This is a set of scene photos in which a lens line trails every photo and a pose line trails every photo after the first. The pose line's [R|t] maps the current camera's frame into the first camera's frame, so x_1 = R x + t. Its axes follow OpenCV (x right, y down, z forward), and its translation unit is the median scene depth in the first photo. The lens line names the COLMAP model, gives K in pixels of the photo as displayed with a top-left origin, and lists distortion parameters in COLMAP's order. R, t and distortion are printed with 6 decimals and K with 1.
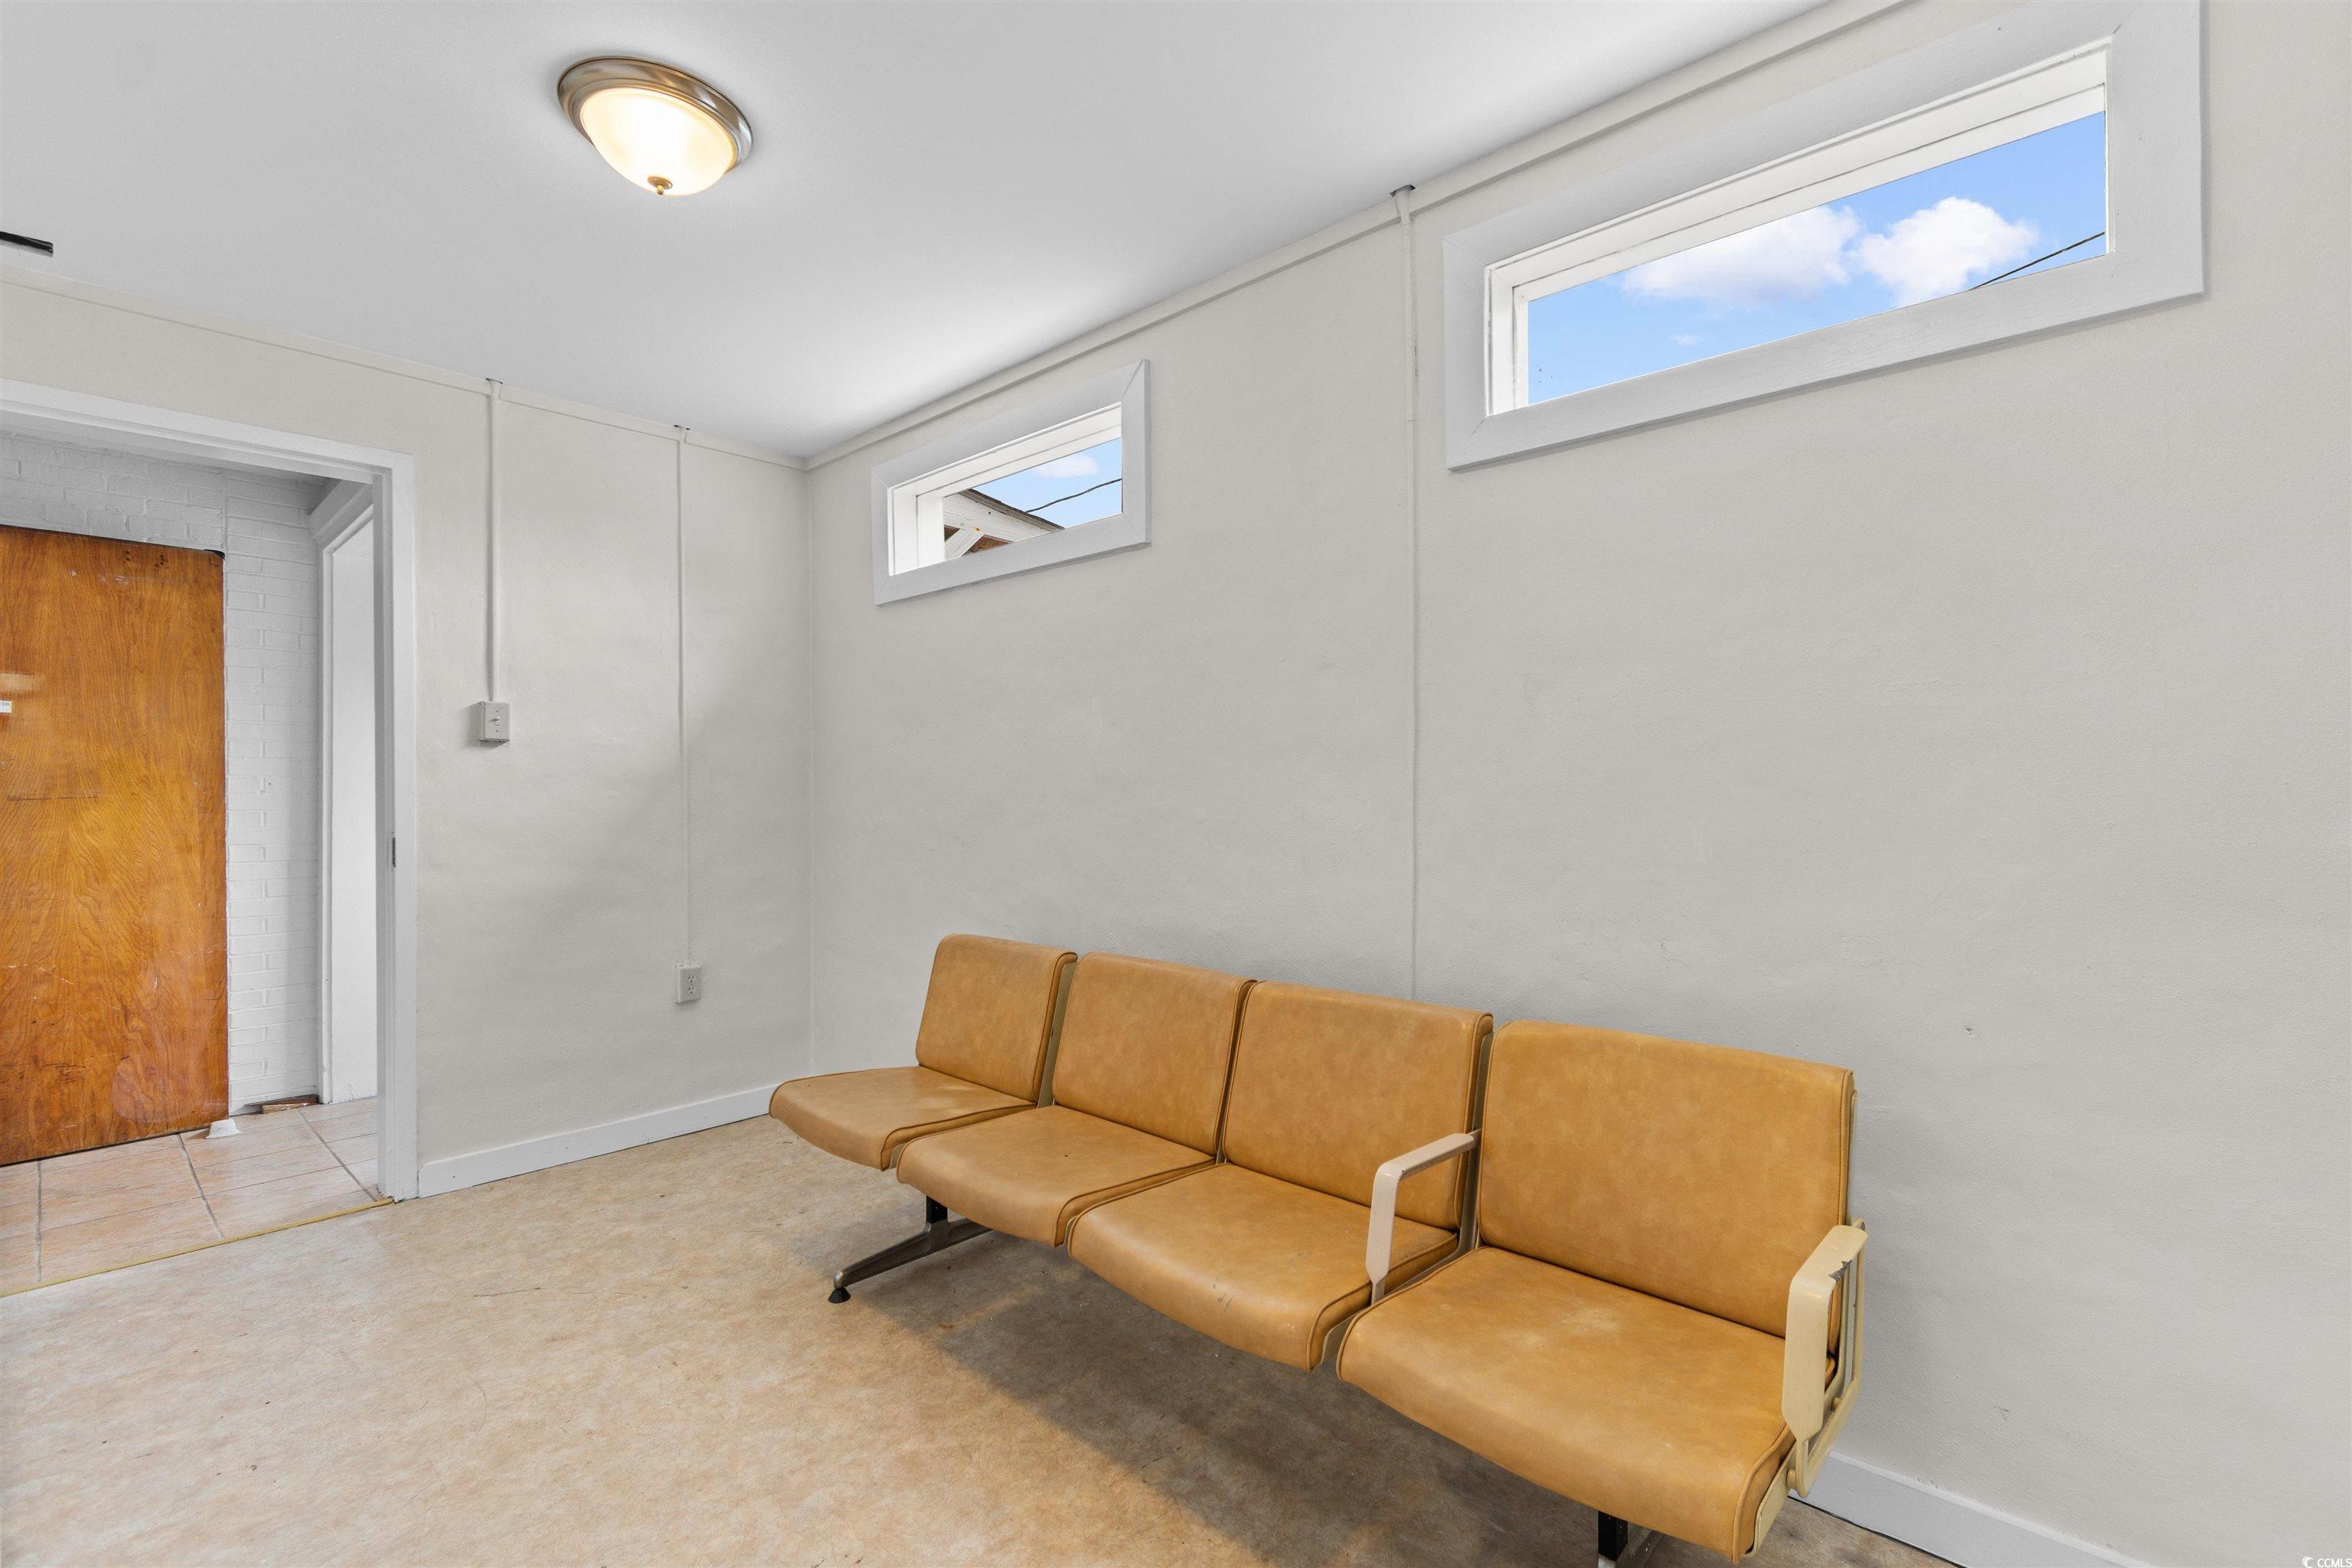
lens RADIAL K [[1051.0, 0, 1173.6], [0, 1051.0, 788.6], [0, 0, 1]] dist [0.000227, -0.000630]
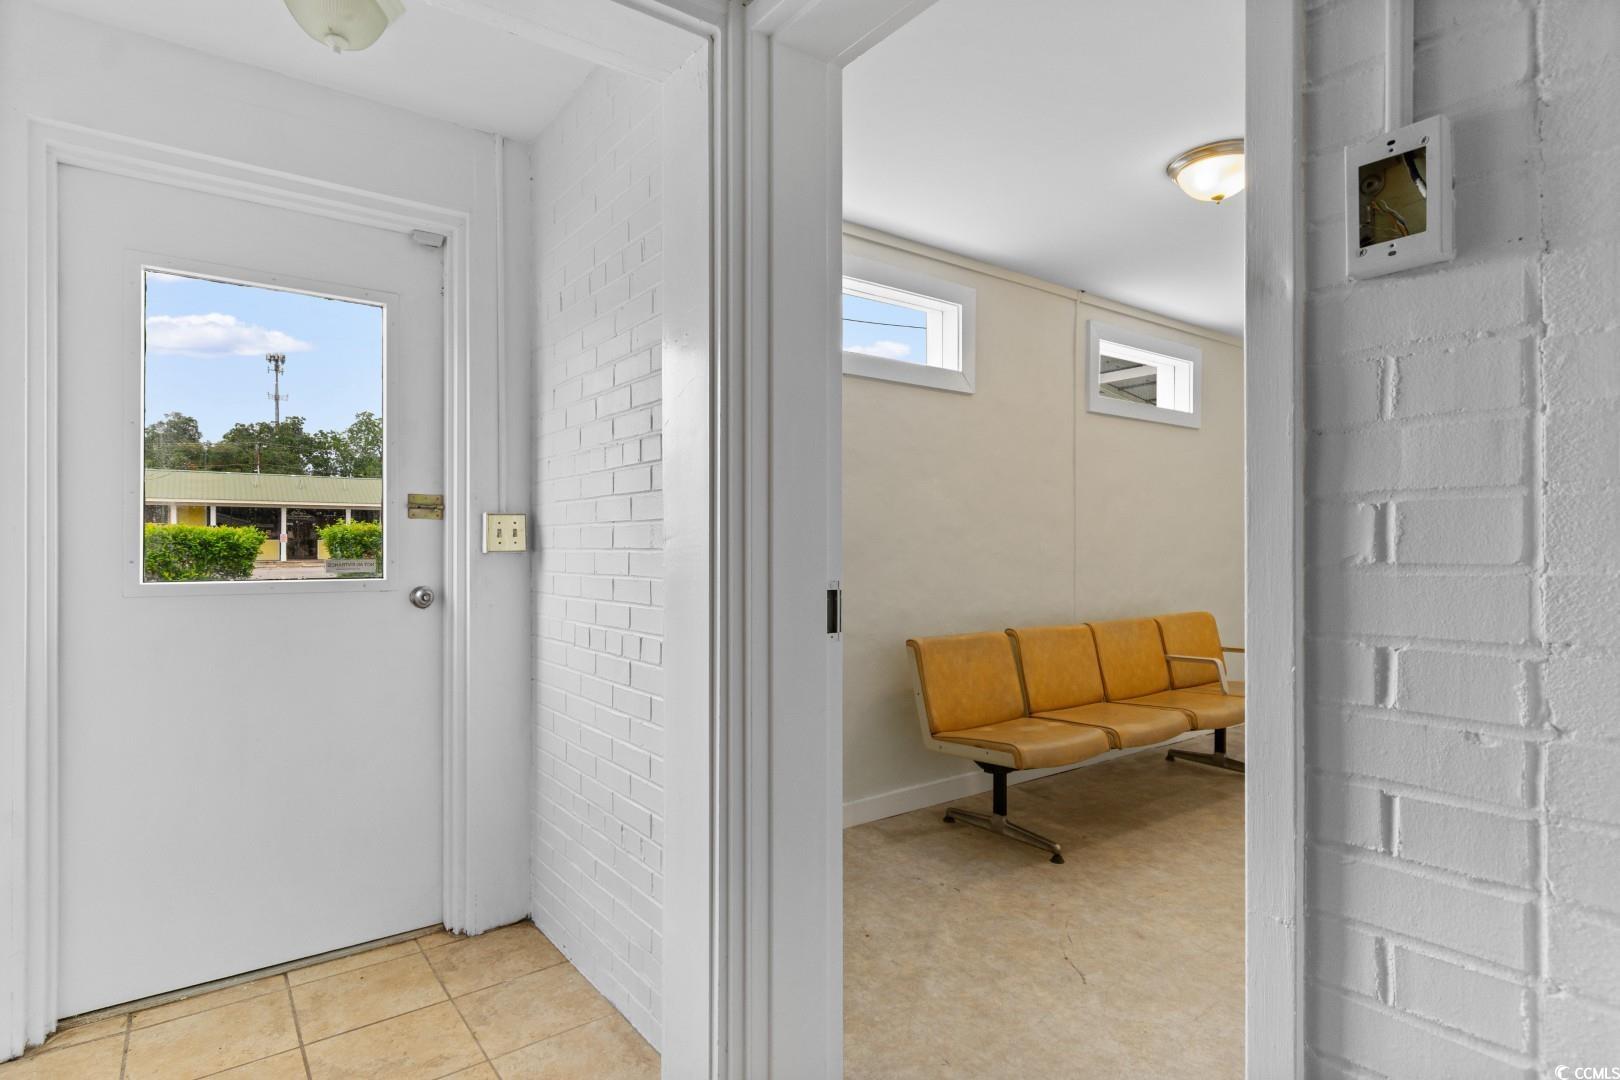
lens RADIAL K [[845.9, 0, 807.6], [0, 845.9, 543.4], [0, 0, 1]] dist [0.000200, 0.000040]
pose [[0.181390, 0.003994, 0.983403, -1.655150], [0.000760, 0.999991, -0.004202, 0.020202], [-0.983411, 0.001509, 0.181385, 1.162979]]
